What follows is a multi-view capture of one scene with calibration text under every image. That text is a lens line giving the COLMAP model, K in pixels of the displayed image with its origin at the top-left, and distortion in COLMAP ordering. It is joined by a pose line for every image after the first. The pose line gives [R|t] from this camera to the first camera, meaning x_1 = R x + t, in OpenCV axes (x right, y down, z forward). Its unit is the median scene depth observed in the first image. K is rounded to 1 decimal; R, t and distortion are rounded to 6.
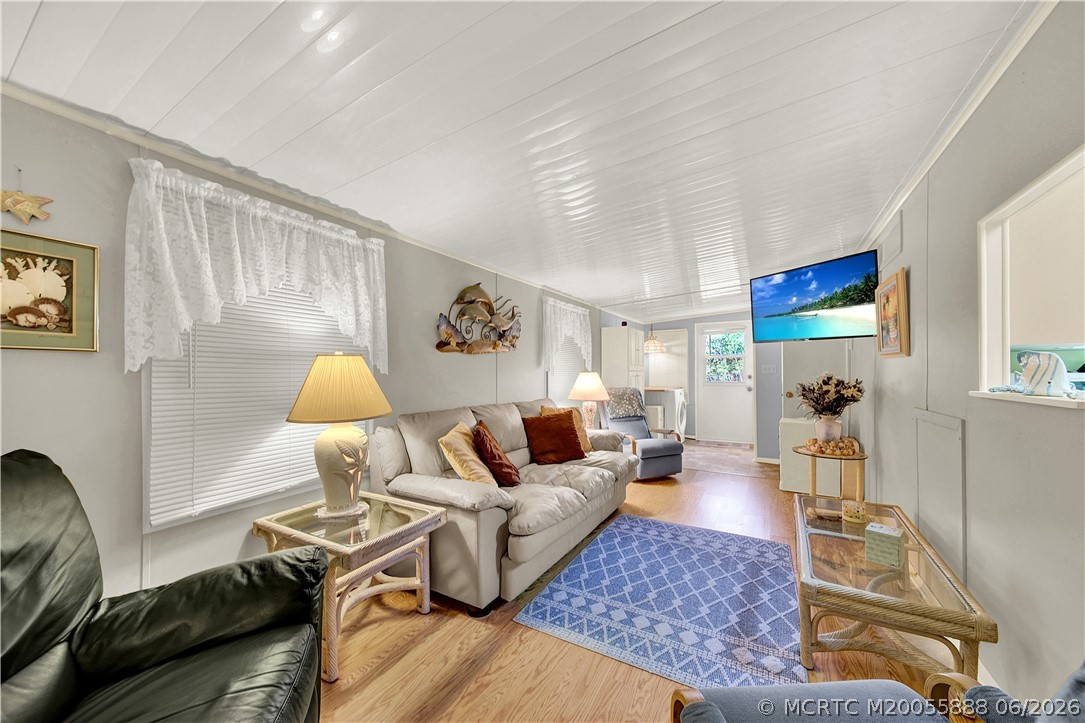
lens RADIAL K [[393.5, 0, 553.3], [0, 393.5, 362.8], [0, 0, 1]] dist [0.000356, -0.000003]
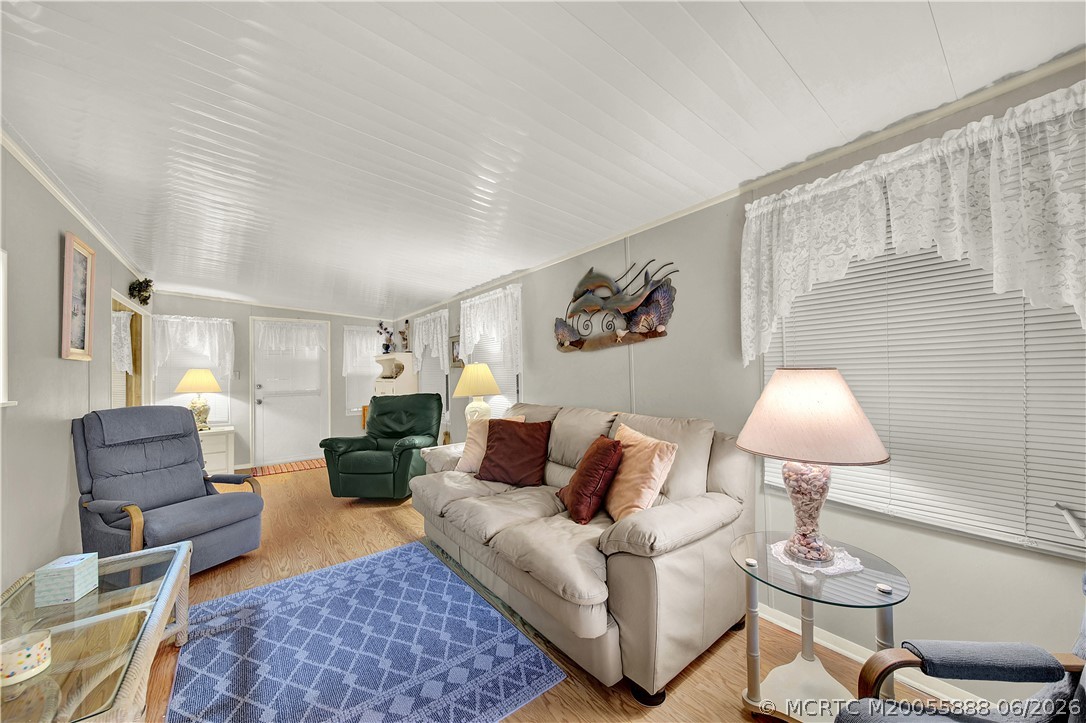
lens RADIAL K [[387.6, 0, 542.7], [0, 387.6, 365.4], [0, 0, 1]] dist [-0.001696, -0.000281]
pose [[-0.388036, -0.003331, -0.921638, 0.756837], [0.034806, 0.999227, -0.018266, 0.025432], [0.920987, -0.039166, -0.387620, 1.443897]]
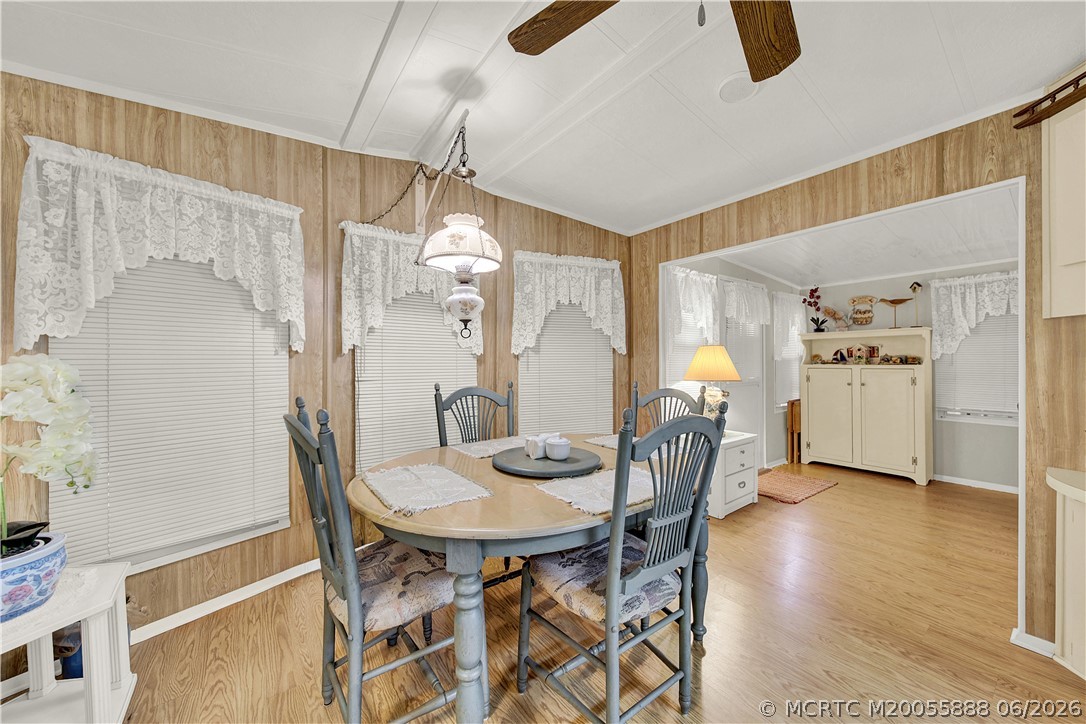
lens RADIAL K [[399.2, 0, 544.1], [0, 399.2, 355.2], [0, 0, 1]] dist [0.001139, 0.000035]
pose [[-0.426261, -0.001883, -0.904598, 1.087254], [0.022636, 0.999662, -0.012747, -0.012374], [0.904317, -0.025910, -0.426074, -0.635873]]
